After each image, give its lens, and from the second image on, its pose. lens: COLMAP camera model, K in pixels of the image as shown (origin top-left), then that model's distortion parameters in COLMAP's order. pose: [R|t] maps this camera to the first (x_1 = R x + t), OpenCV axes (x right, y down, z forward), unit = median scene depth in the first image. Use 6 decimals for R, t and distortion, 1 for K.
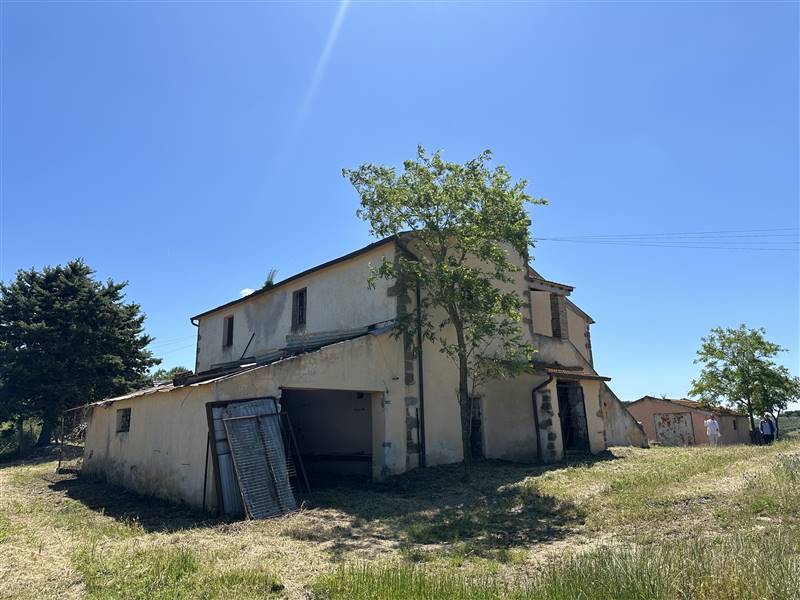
lens RADIAL K [[556.5, 0, 400.0], [0, 556.5, 300.0], [0, 0, 1]] dist [0.152396, -0.227940]
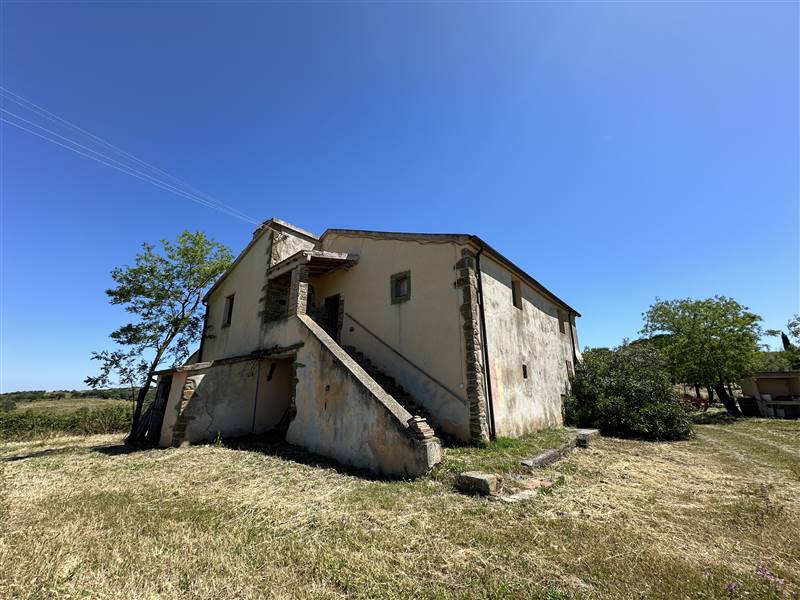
lens RADIAL K [[321.1, 0, 400.0], [0, 321.1, 300.0], [0, 0, 1]] dist [0.000369, -0.000376]
pose [[0.125519, -0.262577, -0.956712, 1.089659], [0.233638, 0.945040, -0.228720, 0.273585], [0.964188, -0.194816, 0.179968, 1.472504]]
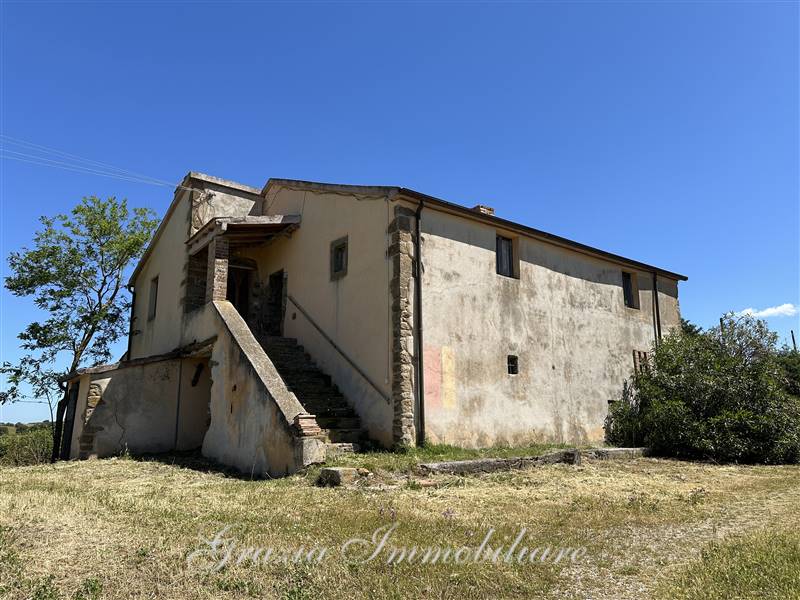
lens RADIAL K [[556.5, 0, 400.0], [0, 556.5, 300.0], [0, 0, 1]] dist [0.152396, -0.227940]
pose [[-0.068705, -0.197101, -0.977973, 1.305062], [0.243241, 0.947396, -0.208026, 0.366954], [0.967530, -0.252175, -0.017148, 1.695468]]
